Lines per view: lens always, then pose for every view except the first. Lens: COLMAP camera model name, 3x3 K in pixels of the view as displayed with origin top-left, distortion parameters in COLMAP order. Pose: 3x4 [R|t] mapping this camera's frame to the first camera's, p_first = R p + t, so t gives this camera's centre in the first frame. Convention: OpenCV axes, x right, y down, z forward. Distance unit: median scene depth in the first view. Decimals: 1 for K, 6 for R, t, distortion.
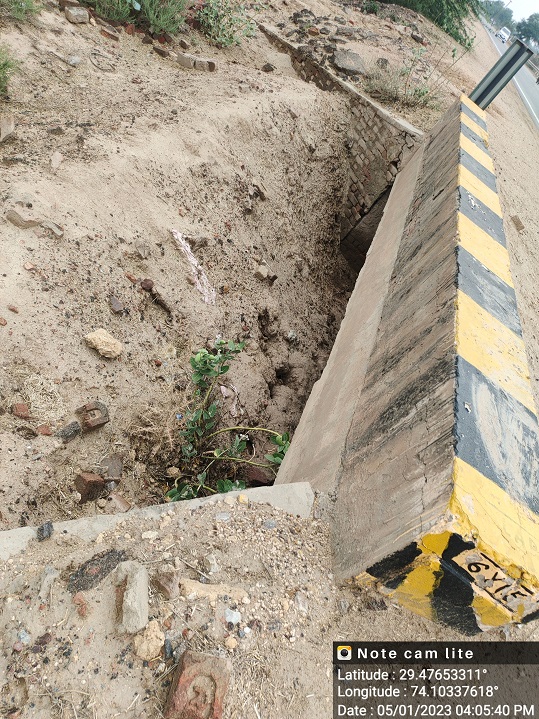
lens RADIAL K [[520.4, 0, 269.5], [0, 520.4, 359.5], [0, 0, 1]] dist [0.070063, -0.095124]
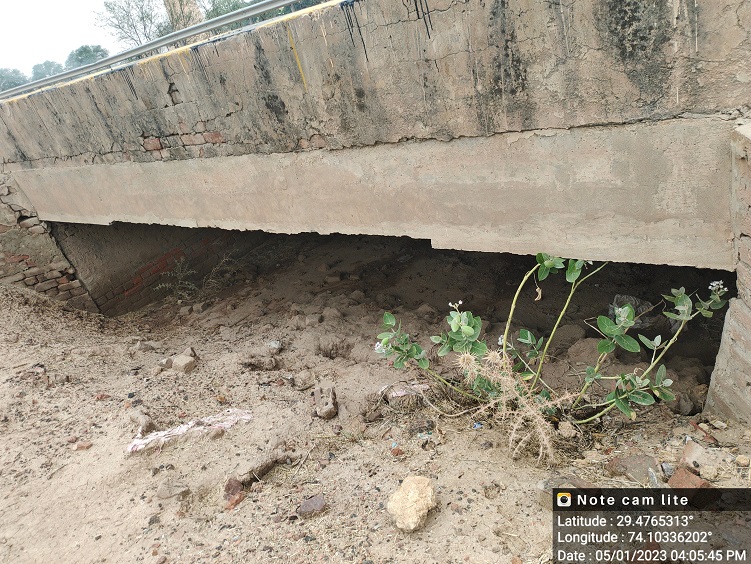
lens RADIAL K [[543.5, 0, 375.5], [0, 543.5, 282.0], [0, 0, 1]] dist [0.070063, -0.095124]
pose [[0.080608, -0.901660, 0.424867, -0.238166], [0.922474, 0.228942, 0.310849, -0.210608], [-0.377550, 0.366872, 0.850212, 0.268298]]
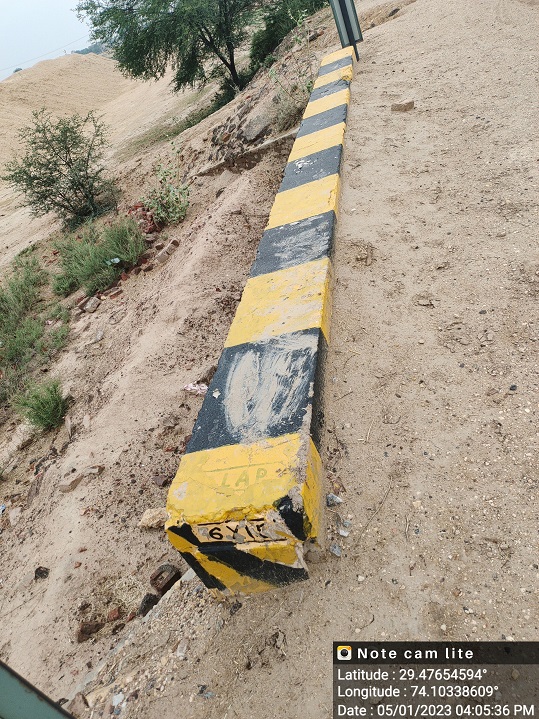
lens RADIAL K [[520.4, 0, 269.5], [0, 520.4, 359.5], [0, 0, 1]] dist [0.070063, -0.095124]
pose [[0.587166, -0.739425, -0.329374, 0.332481], [0.681489, 0.671139, -0.291795, 0.168819], [0.436816, -0.053133, 0.897980, 0.037978]]
